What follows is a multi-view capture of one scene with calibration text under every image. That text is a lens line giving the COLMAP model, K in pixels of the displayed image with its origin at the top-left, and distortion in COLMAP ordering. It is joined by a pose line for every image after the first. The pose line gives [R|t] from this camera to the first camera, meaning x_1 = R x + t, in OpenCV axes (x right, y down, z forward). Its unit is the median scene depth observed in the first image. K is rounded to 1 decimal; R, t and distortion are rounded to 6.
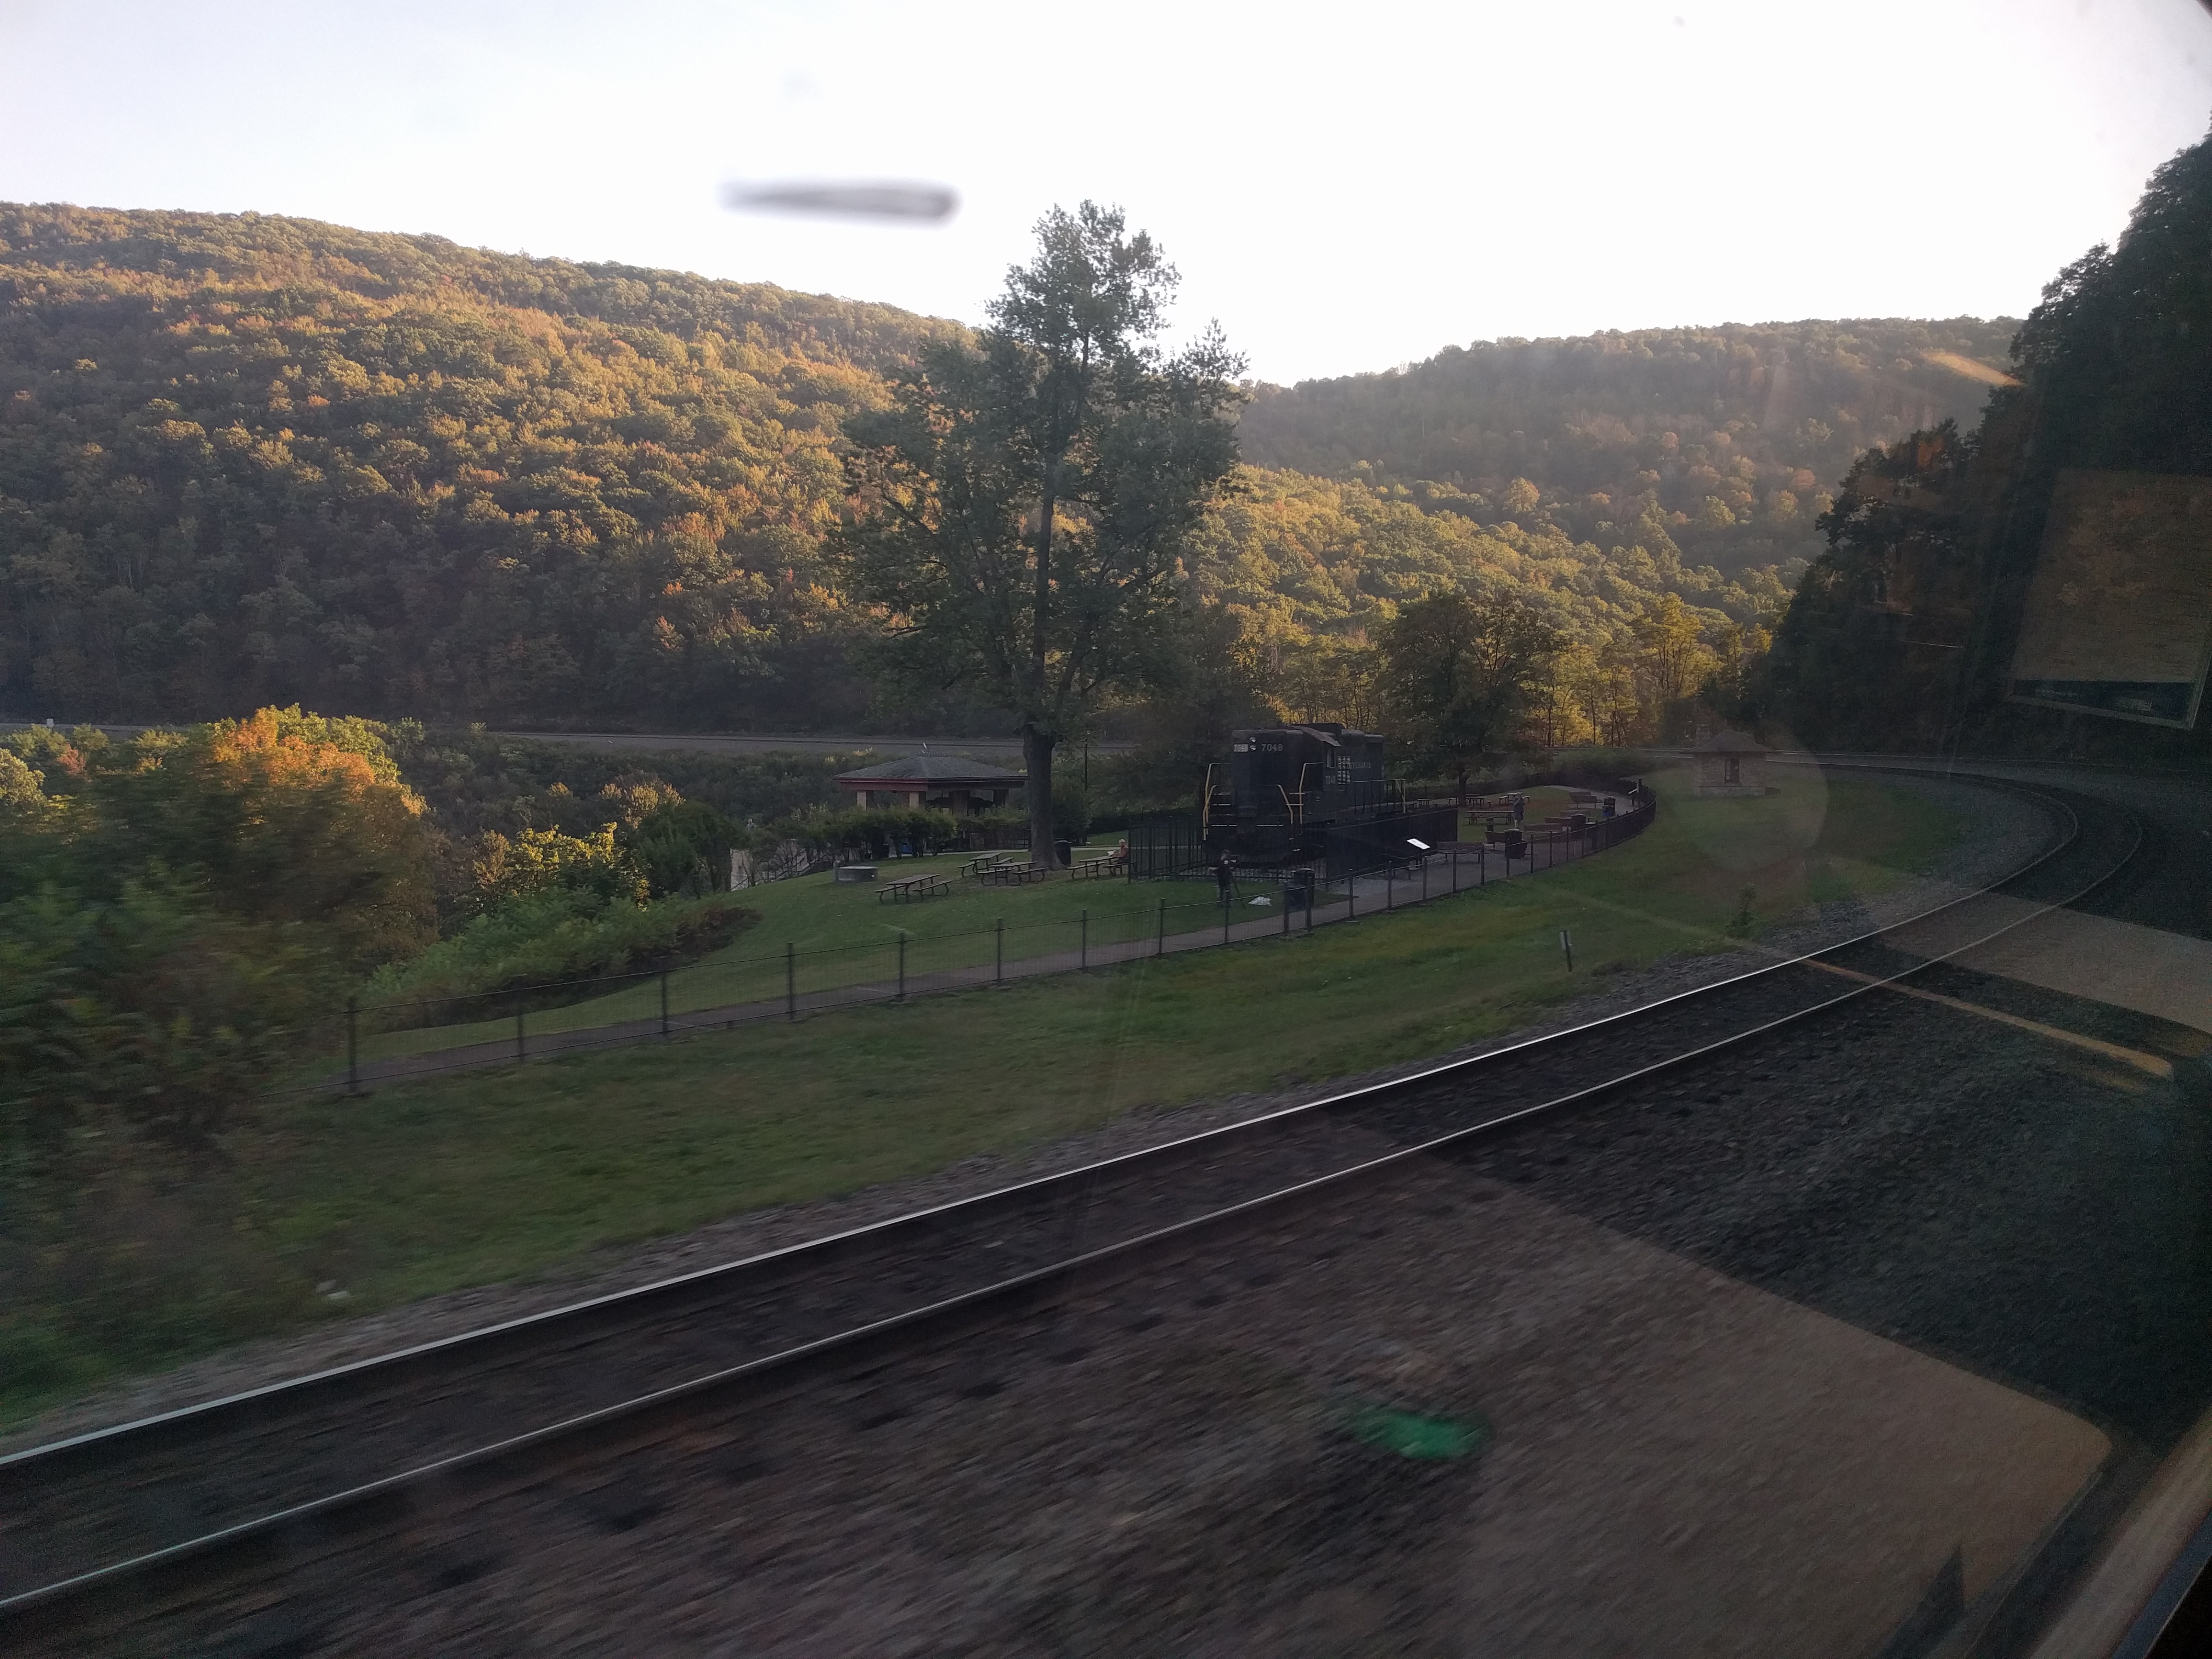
lens RADIAL K [[1697.8, 0, 1107.8], [0, 1697.8, 788.9], [0, 0, 1]] dist [-0.006183, 0.058067]
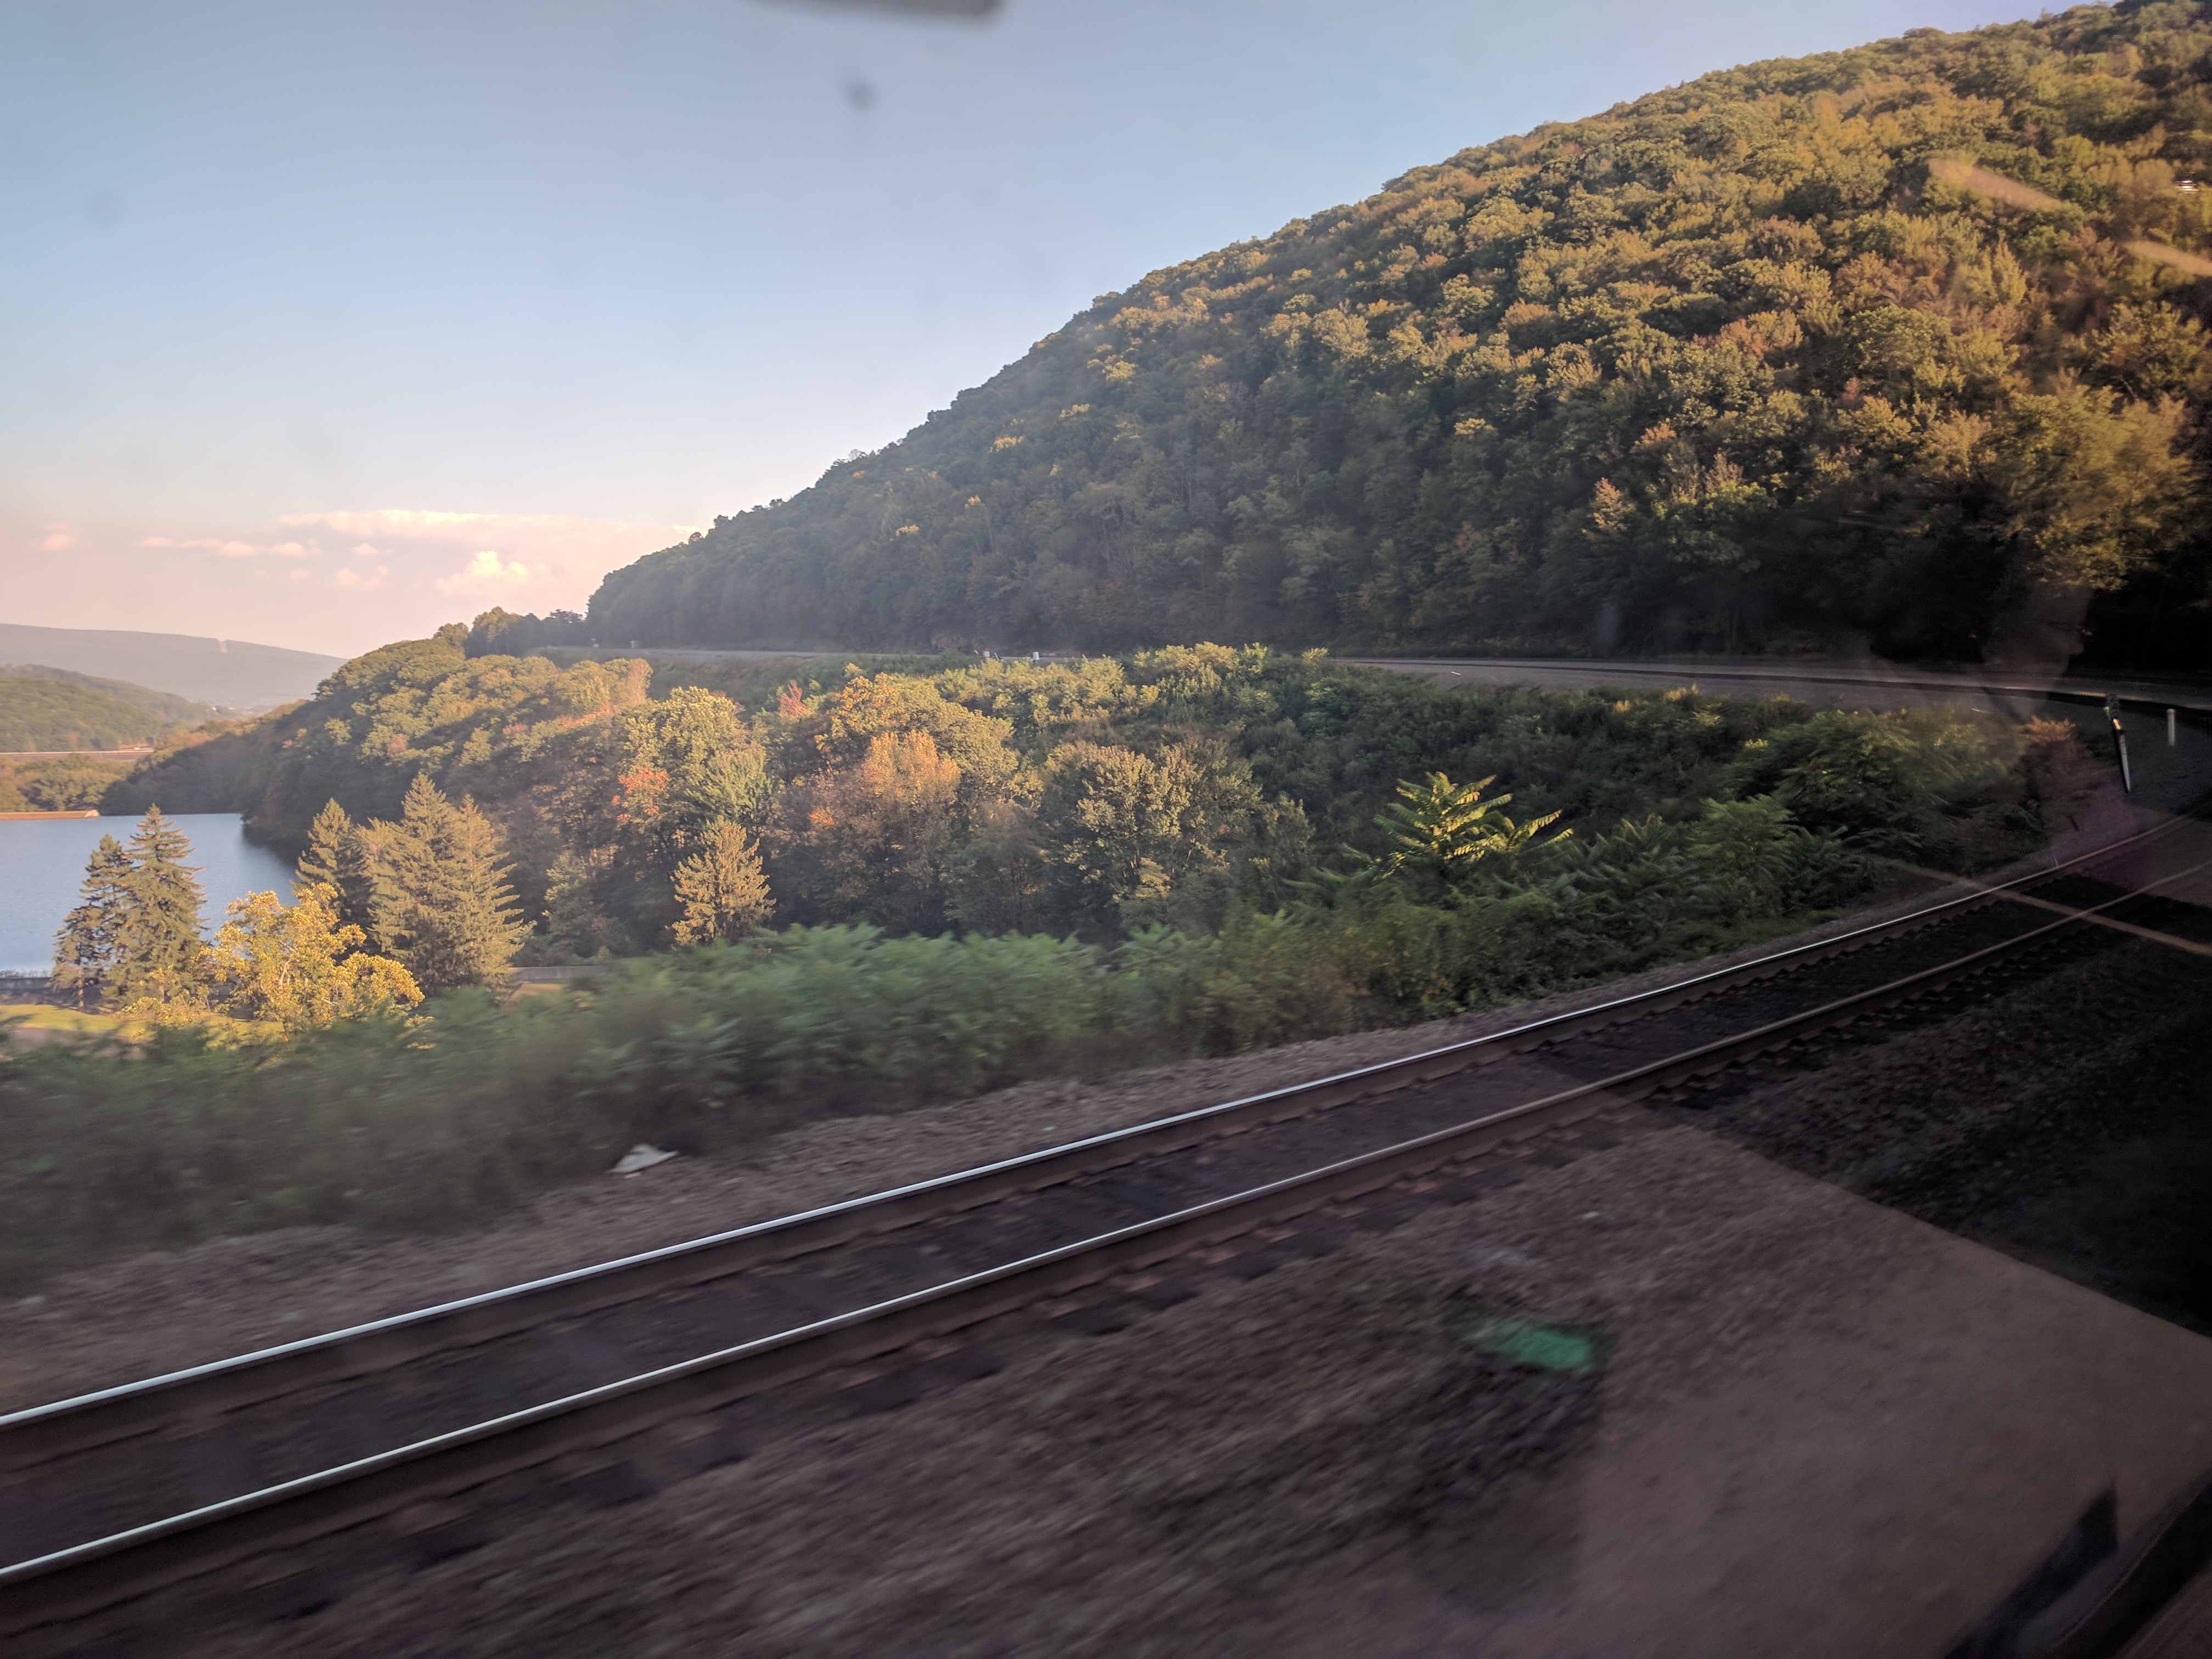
lens RADIAL K [[1697.8, 0, 1107.8], [0, 1697.8, 788.9], [0, 0, 1]] dist [-0.006183, 0.058067]
pose [[0.540342, 0.055662, -0.839603, 0.175208], [-0.016699, 0.998323, 0.055437, -0.014775], [0.841280, -0.015934, 0.540365, 0.451110]]
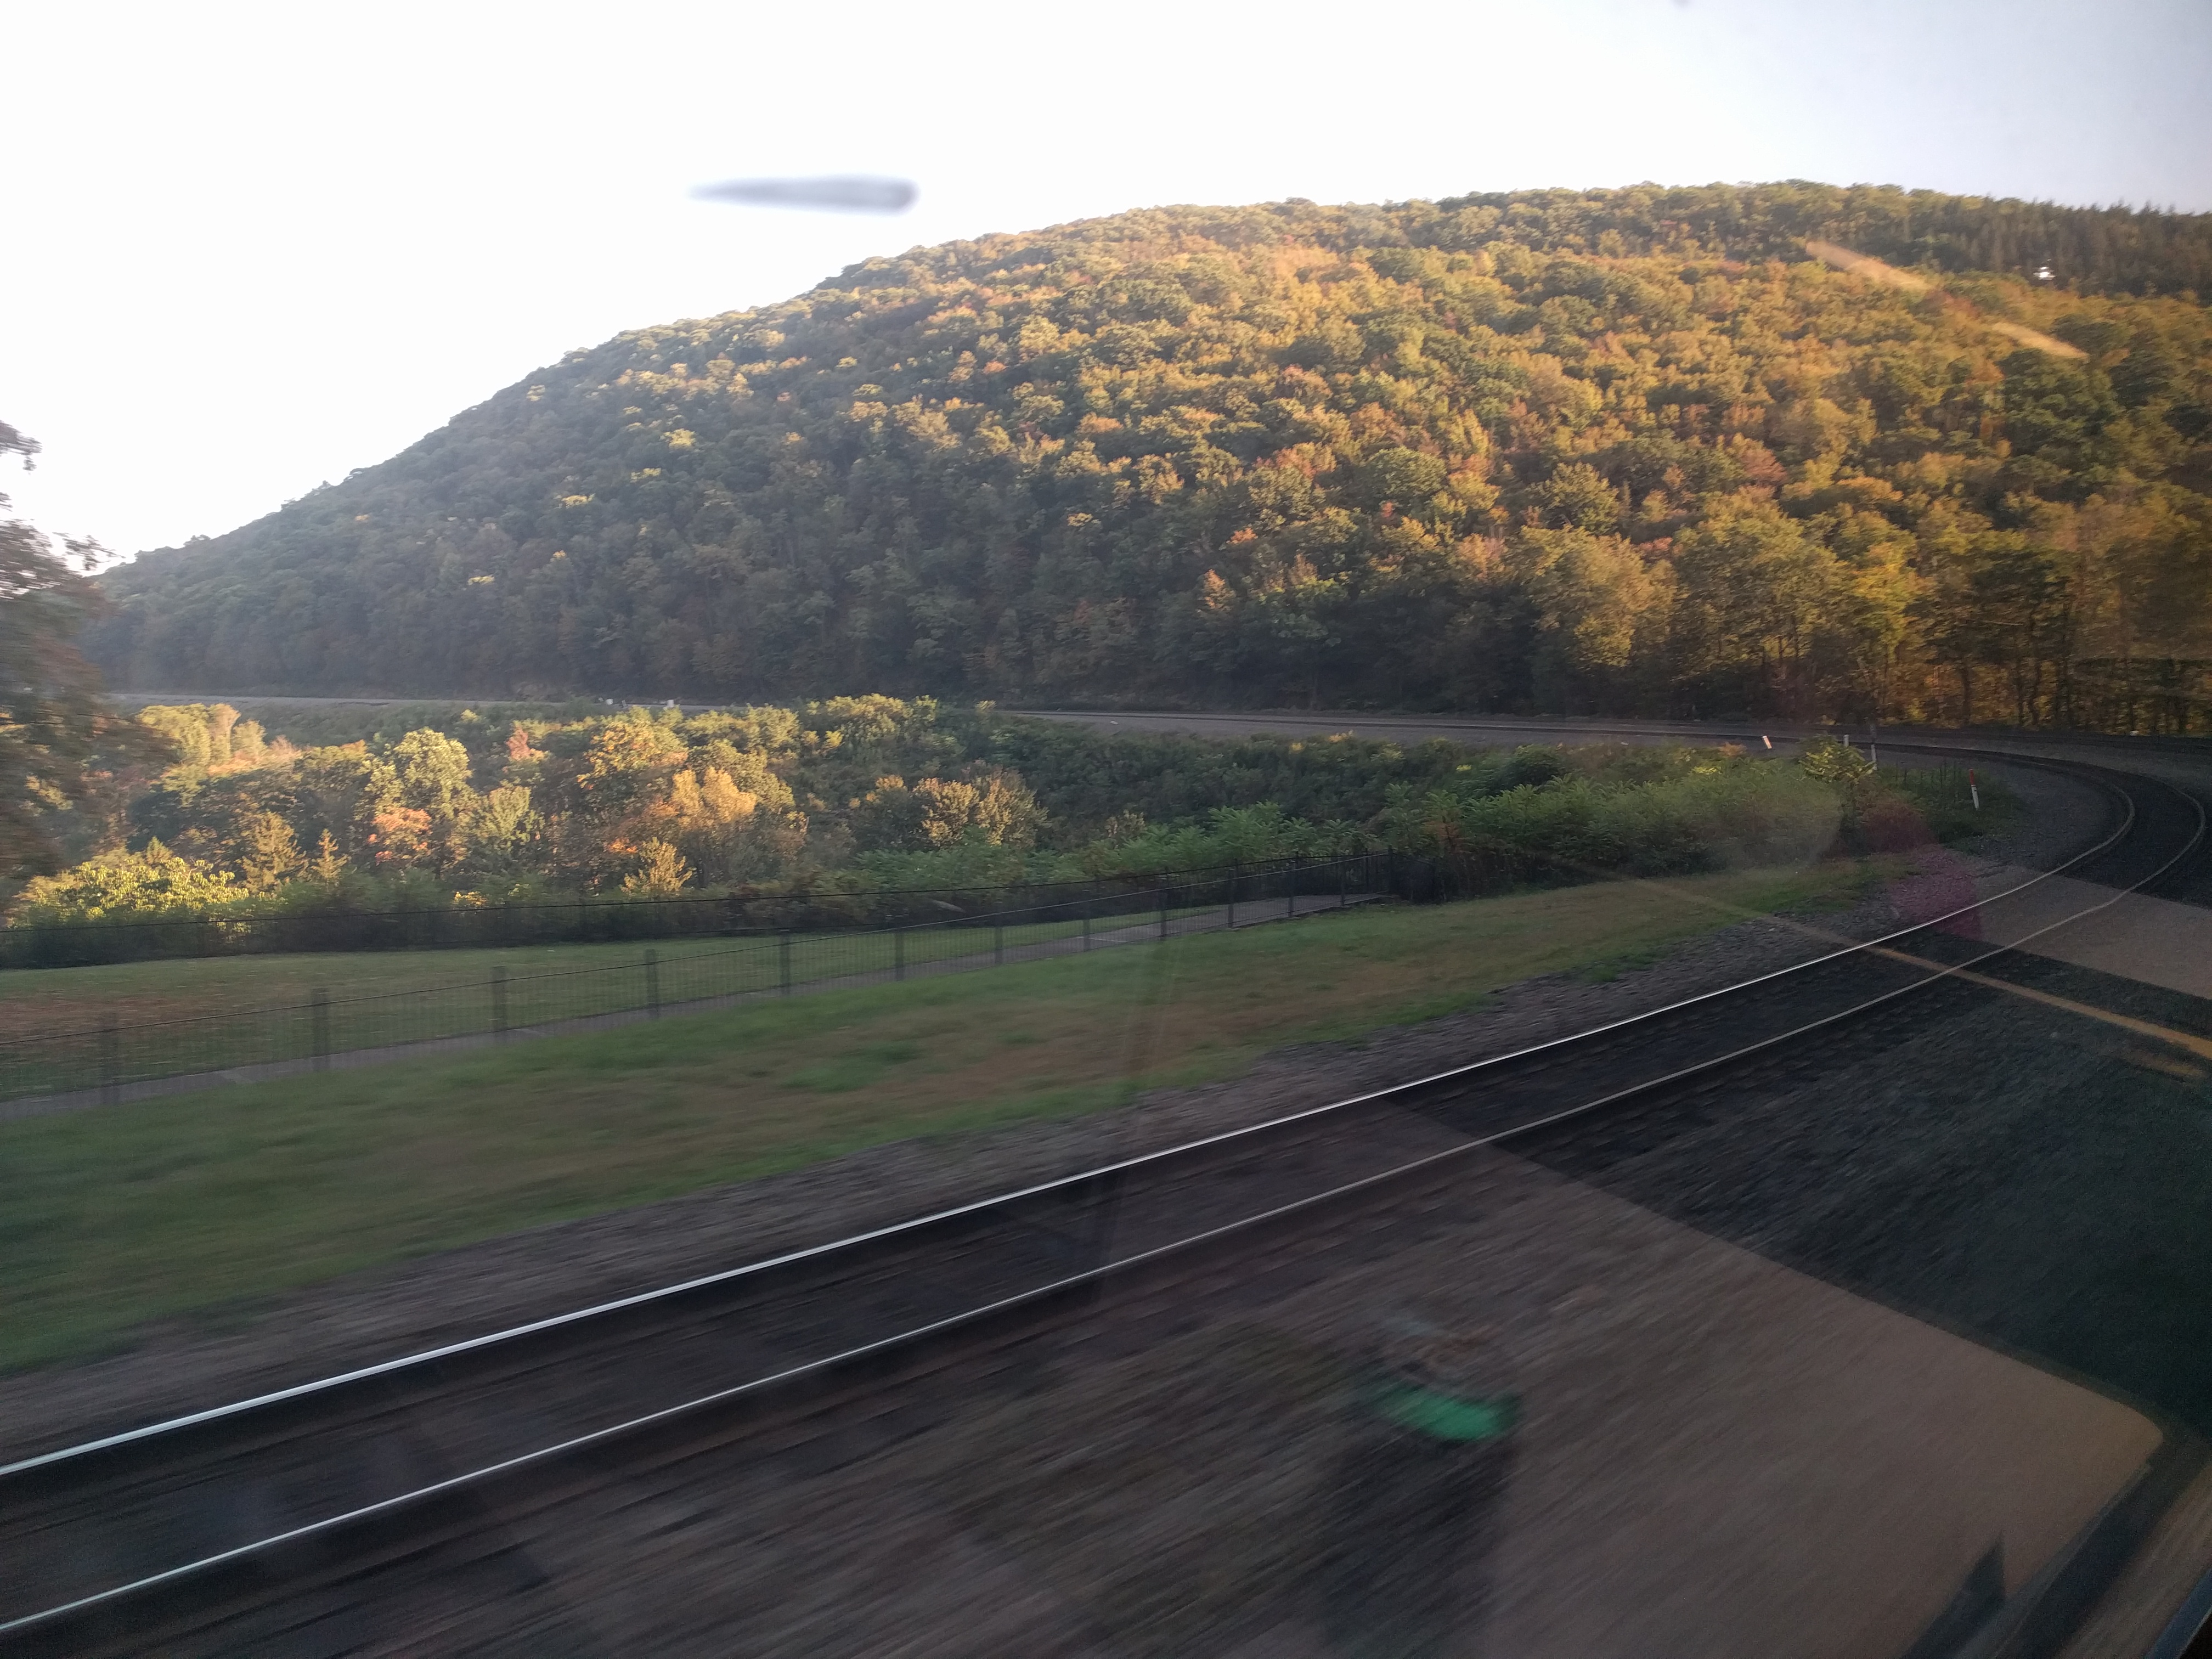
lens RADIAL K [[1669.1, 0, 1106.0], [0, 1669.1, 829.5], [0, 0, 1]] dist [0.017770, 0.007200]
pose [[0.812211, 0.037877, -0.582132, 0.161086], [-0.015863, 0.998955, 0.042865, -0.008753], [0.583148, -0.025582, 0.811963, 0.286089]]
